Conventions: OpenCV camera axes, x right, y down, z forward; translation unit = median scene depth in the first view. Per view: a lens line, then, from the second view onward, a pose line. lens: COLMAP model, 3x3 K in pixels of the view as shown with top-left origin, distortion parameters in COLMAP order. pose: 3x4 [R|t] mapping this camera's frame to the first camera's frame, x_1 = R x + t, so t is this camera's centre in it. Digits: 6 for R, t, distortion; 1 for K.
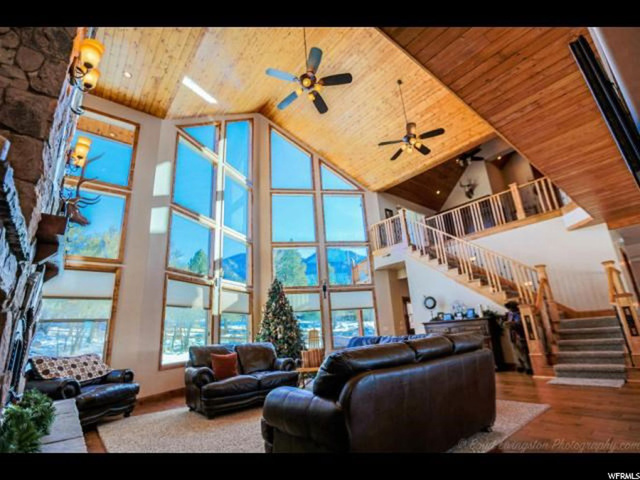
lens RADIAL K [[312.4, 0, 317.6], [0, 312.4, 239.0], [0, 0, 1]] dist [-0.032128, 0.000872]
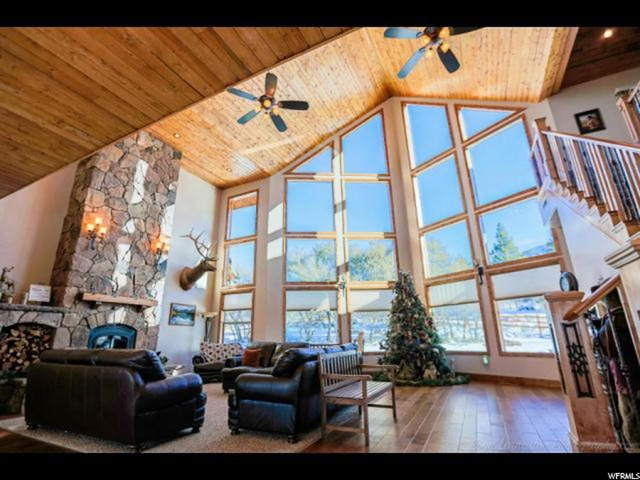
lens RADIAL K [[312.4, 0, 317.6], [0, 312.4, 239.0], [0, 0, 1]] dist [-0.032128, 0.000872]
pose [[0.420886, -0.223528, -0.879142, 0.669668], [0.263345, 0.957534, -0.117384, 0.088386], [0.868046, -0.182112, 0.461878, 0.433428]]
